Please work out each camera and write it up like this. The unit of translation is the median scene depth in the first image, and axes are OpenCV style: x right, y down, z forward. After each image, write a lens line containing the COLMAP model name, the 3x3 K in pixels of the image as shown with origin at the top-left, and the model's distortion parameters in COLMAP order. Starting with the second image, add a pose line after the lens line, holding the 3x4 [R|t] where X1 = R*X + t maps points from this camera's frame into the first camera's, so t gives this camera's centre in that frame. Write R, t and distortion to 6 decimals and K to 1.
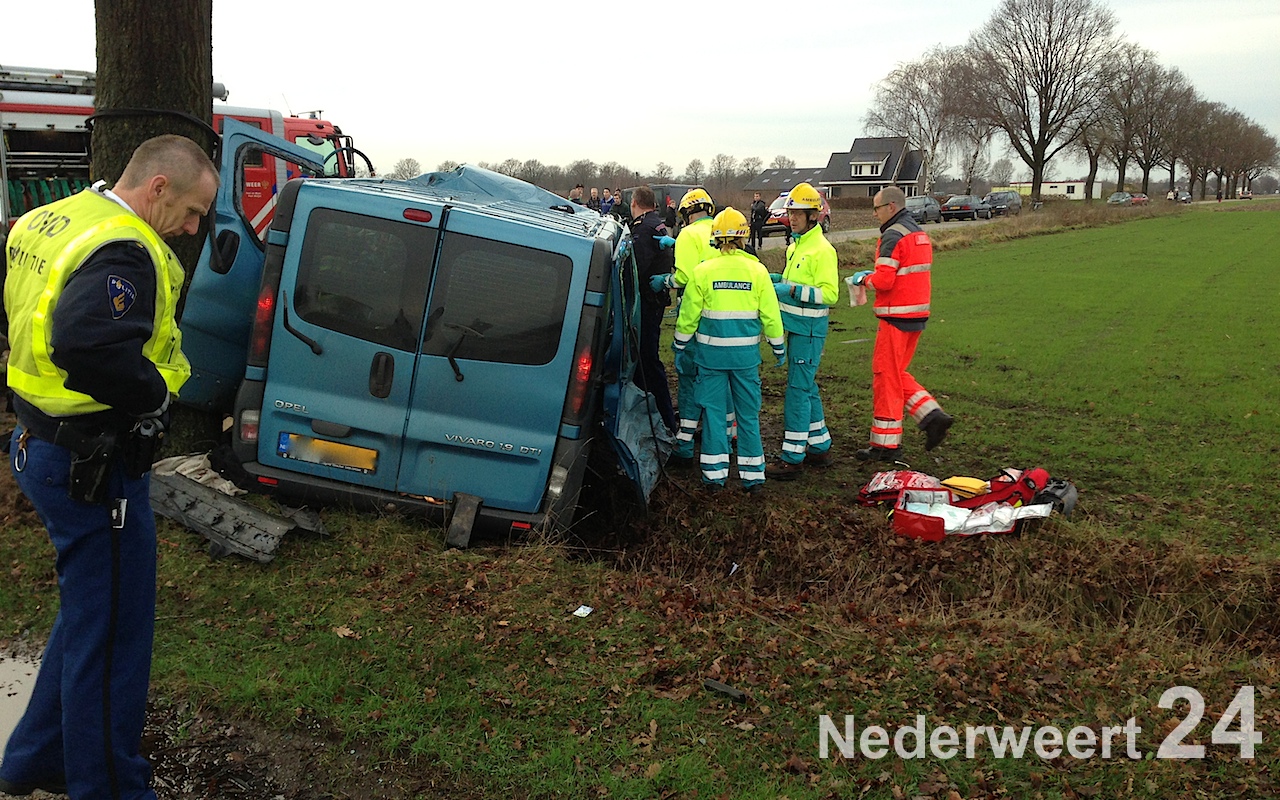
lens RADIAL K [[1159.0, 0, 640.7], [0, 1159.0, 409.9], [0, 0, 1]] dist [0.062752, 0.000000]
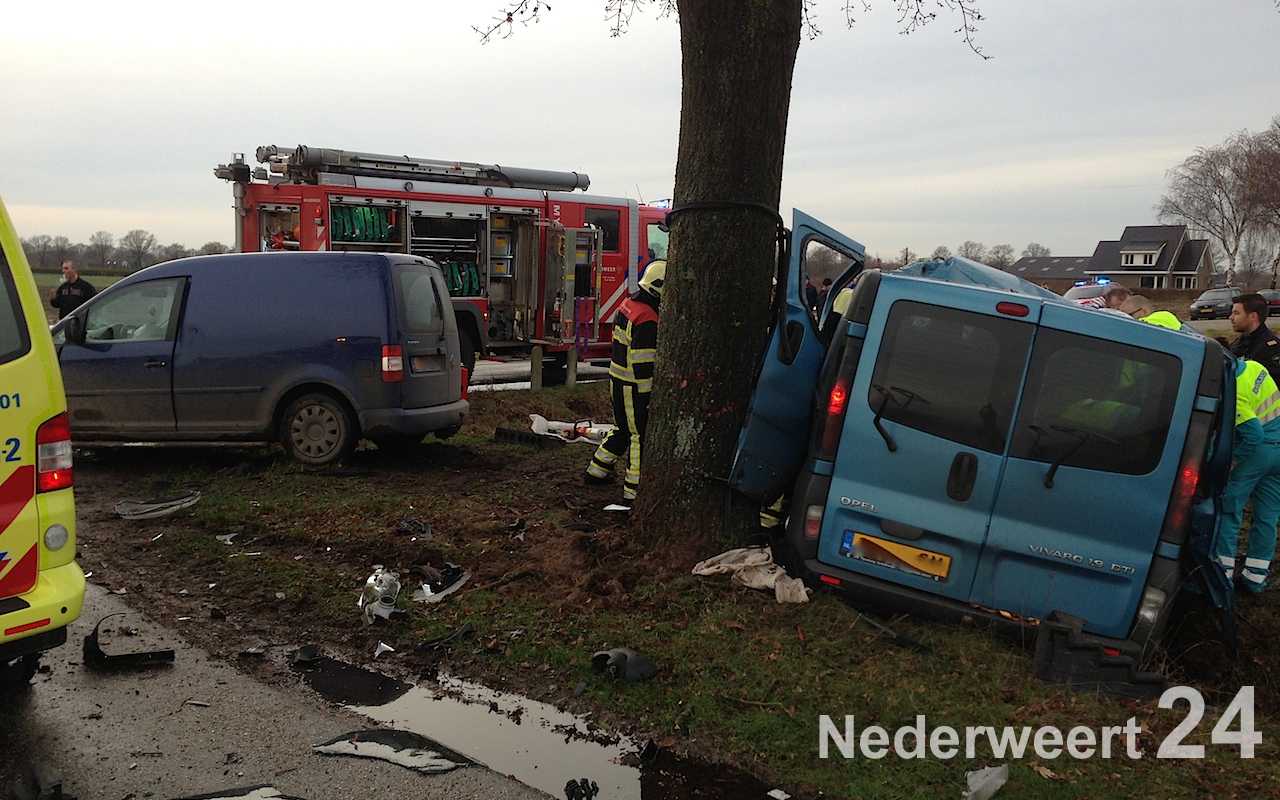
lens RADIAL K [[1159.0, 0, 643.7], [0, 1159.0, 400.4], [0, 0, 1]] dist [0.062752, 0.000000]
pose [[0.980195, 0.040253, -0.193902, -0.287843], [-0.055335, 0.995795, -0.073003, -0.008308], [0.190148, 0.082286, 0.978301, 0.023552]]
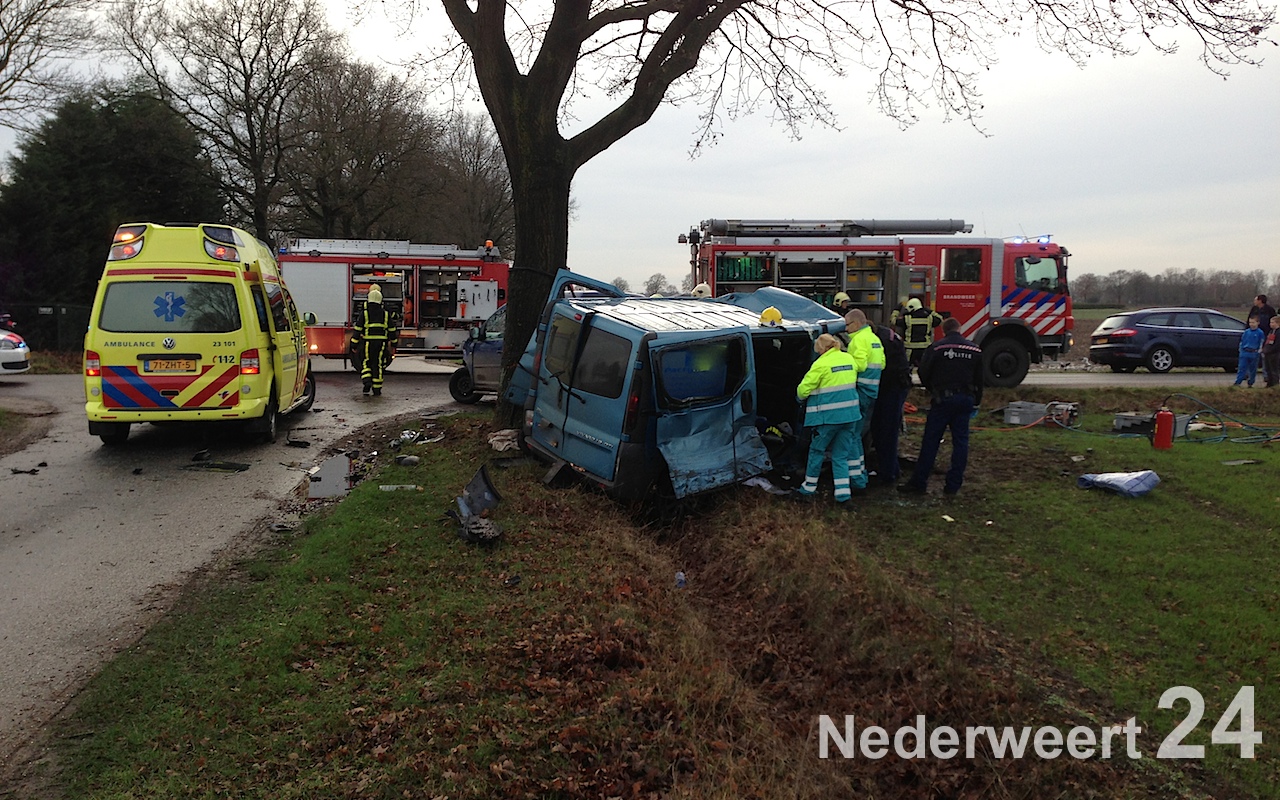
lens RADIAL K [[1159.0, 0, 644.9], [0, 1159.0, 393.2], [0, 0, 1]] dist [0.062752, 0.000000]
pose [[0.607099, 0.071528, -0.791401, 1.380416], [-0.152134, 0.987980, -0.027410, -0.004860], [0.779927, 0.137039, 0.610683, -0.085627]]
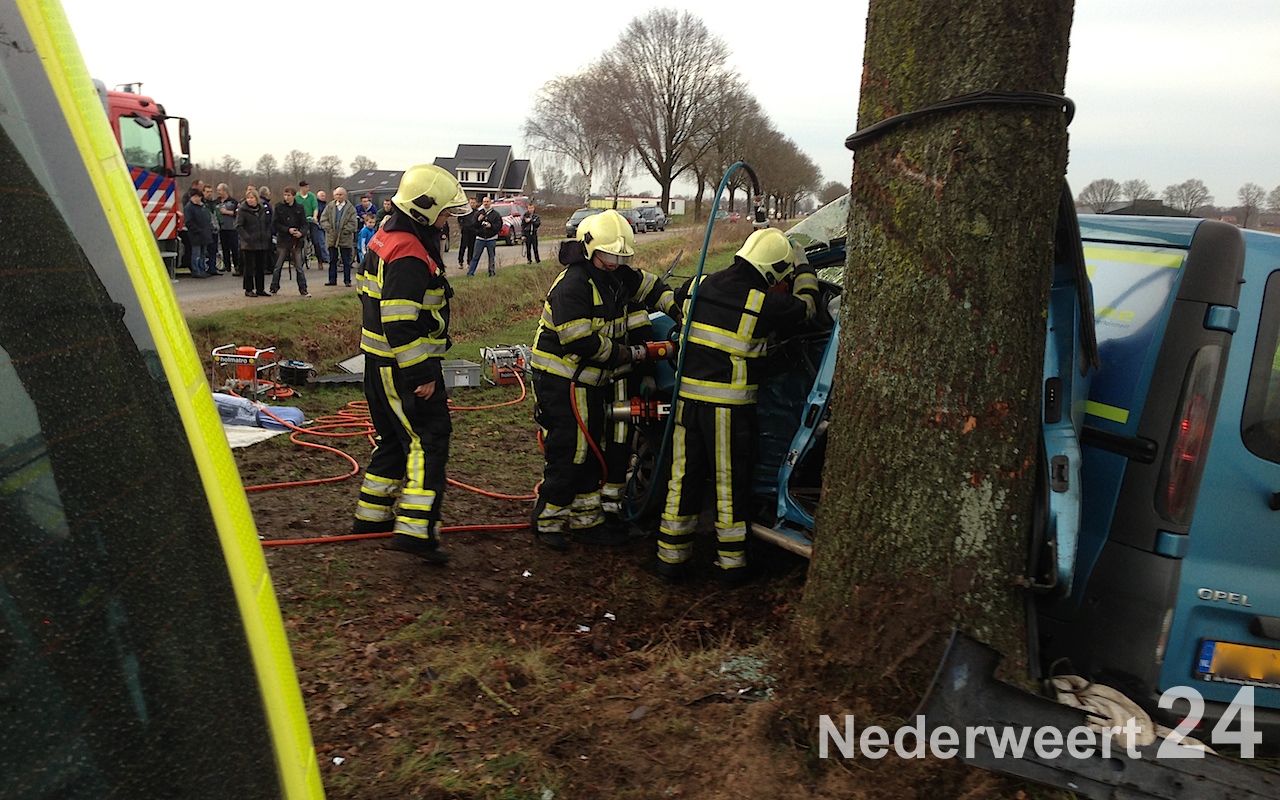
lens RADIAL K [[1159.0, 0, 637.1], [0, 1159.0, 400.6], [0, 0, 1]] dist [0.062752, 0.000000]
pose [[0.935786, -0.023708, 0.351770, -0.786080], [0.027579, 0.999602, -0.005998, -0.107616], [-0.351487, 0.015314, 0.936067, 0.527047]]
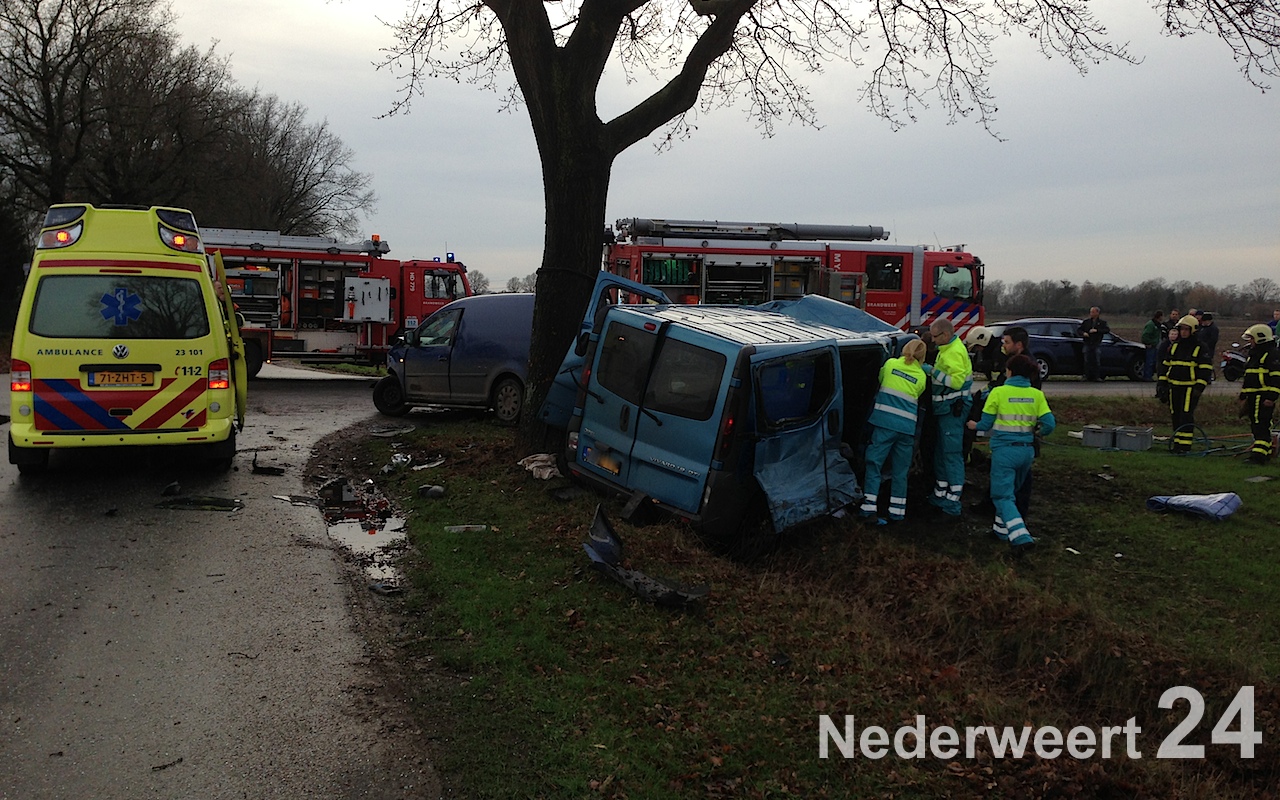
lens RADIAL K [[1159.0, 0, 644.7], [0, 1159.0, 397.2], [0, 0, 1]] dist [0.062752, 0.000000]
pose [[0.745823, 0.074792, -0.661932, 0.907033], [-0.145170, 0.988043, -0.051929, 0.023462], [0.650133, 0.134822, 0.747763, -0.259569]]
